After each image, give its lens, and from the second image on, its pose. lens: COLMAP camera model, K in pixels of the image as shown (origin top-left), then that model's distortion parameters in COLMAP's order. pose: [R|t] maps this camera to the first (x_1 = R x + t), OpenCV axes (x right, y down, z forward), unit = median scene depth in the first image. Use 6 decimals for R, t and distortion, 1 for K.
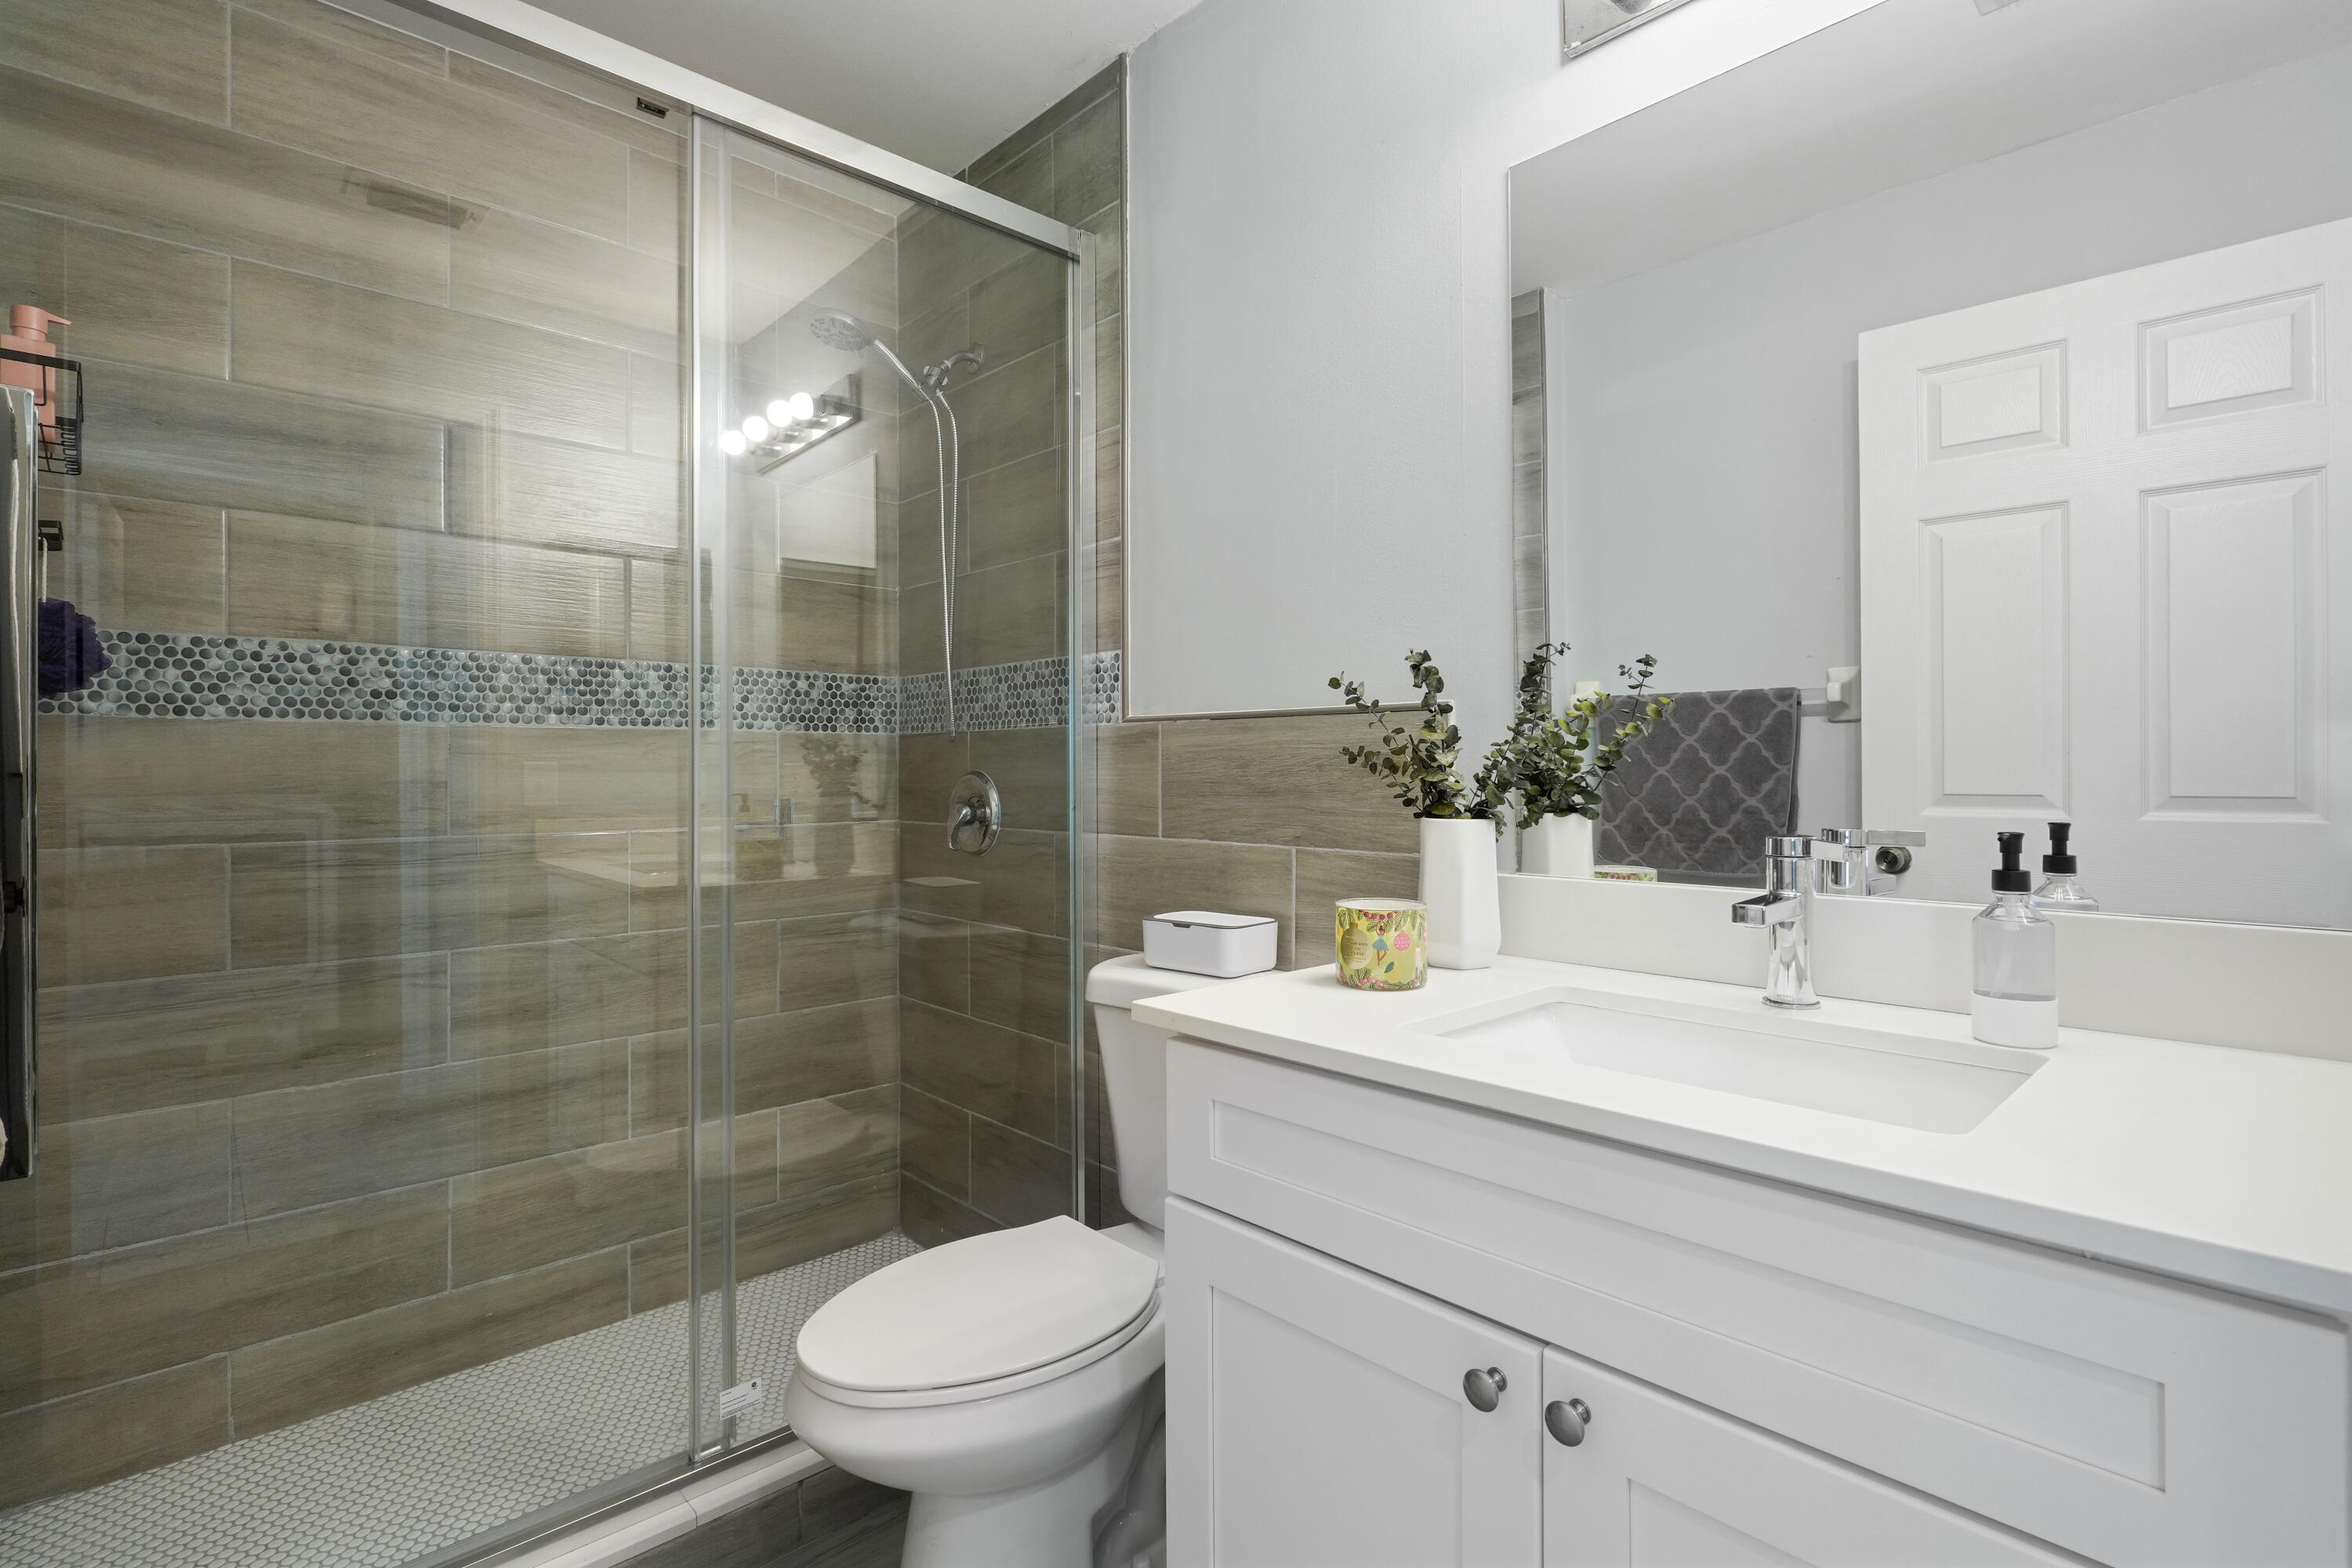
lens RADIAL K [[1118.3, 0, 1174.7], [0, 1118.3, 777.0], [0, 0, 1]] dist [-0.003720, -0.001467]
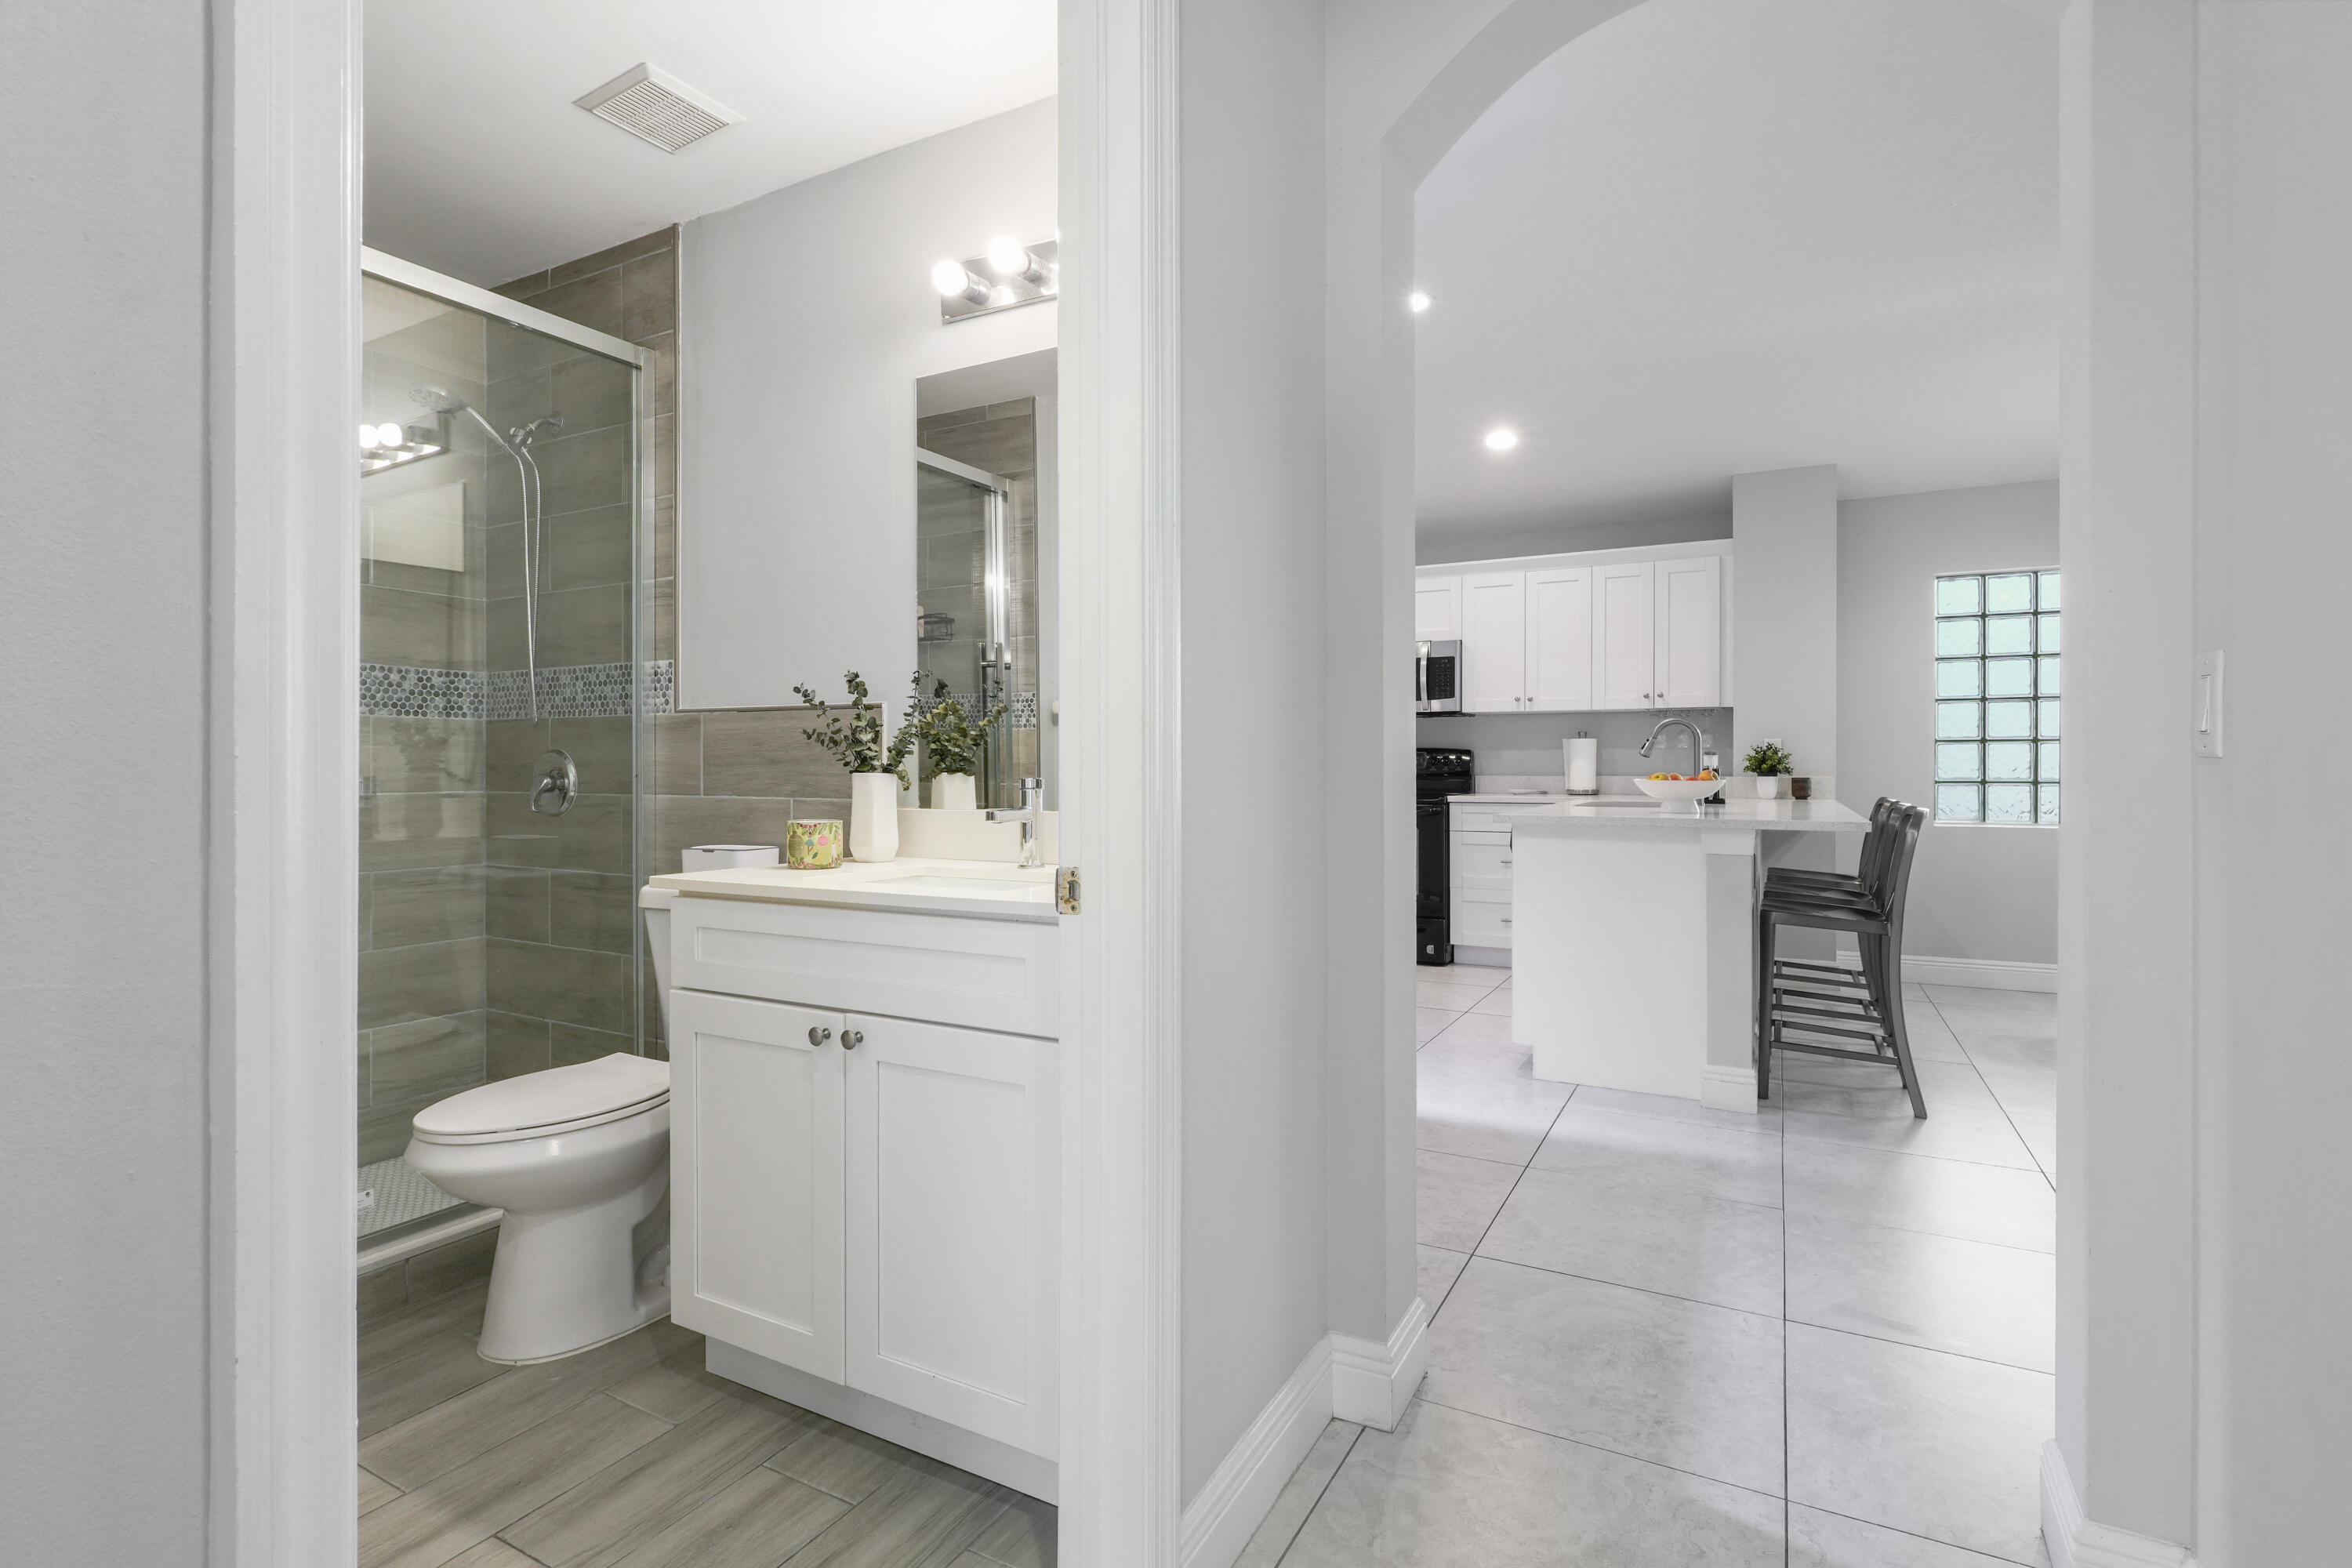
lens RADIAL K [[1118.3, 0, 1176.1], [0, 1118.3, 777.1], [0, 0, 1]] dist [-0.003720, -0.001467]
pose [[0.949528, 0.002136, 0.313674, 0.102760], [-0.002188, 0.999998, -0.000186, 0.027476], [-0.313674, -0.000509, 0.949531, -0.468434]]
